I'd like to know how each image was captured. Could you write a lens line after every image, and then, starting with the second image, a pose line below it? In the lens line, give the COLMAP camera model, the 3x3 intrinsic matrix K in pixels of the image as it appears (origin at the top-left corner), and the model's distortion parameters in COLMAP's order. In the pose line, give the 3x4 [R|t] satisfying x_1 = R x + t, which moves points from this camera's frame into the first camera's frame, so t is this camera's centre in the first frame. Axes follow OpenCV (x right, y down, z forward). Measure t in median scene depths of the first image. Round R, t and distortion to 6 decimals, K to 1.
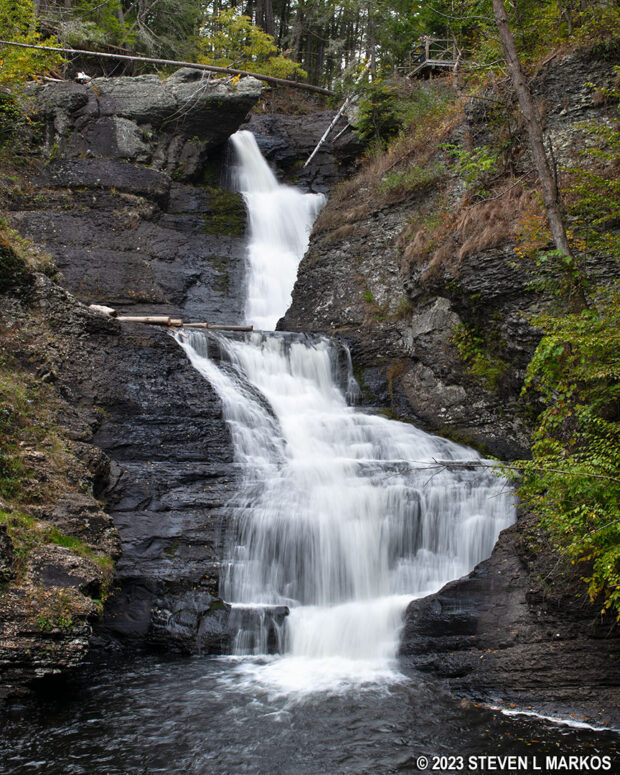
lens RADIAL K [[1245.9, 0, 312.3], [0, 1245.9, 390.5], [0, 0, 1]] dist [-0.009604, 0.000000]
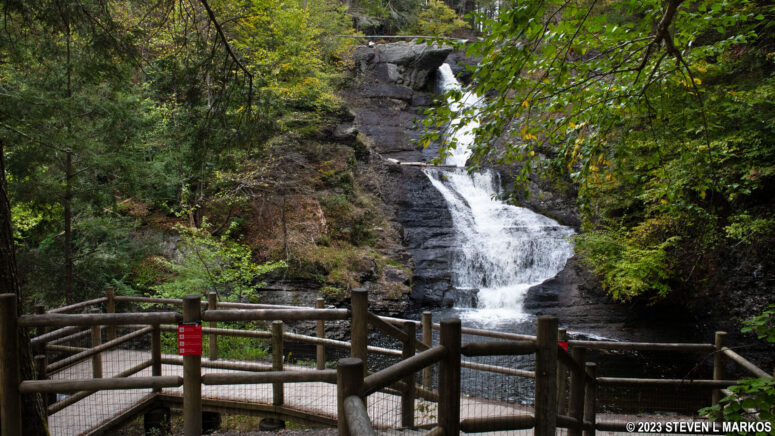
lens RADIAL K [[589.8, 0, 385.0], [0, 589.8, 210.5], [0, 0, 1]] dist [-0.026226, -0.001775]
pose [[0.988299, -0.009241, -0.152246, -0.018656], [0.016859, 0.998665, 0.048821, -0.031080], [0.151592, -0.050816, 0.987136, -0.130783]]
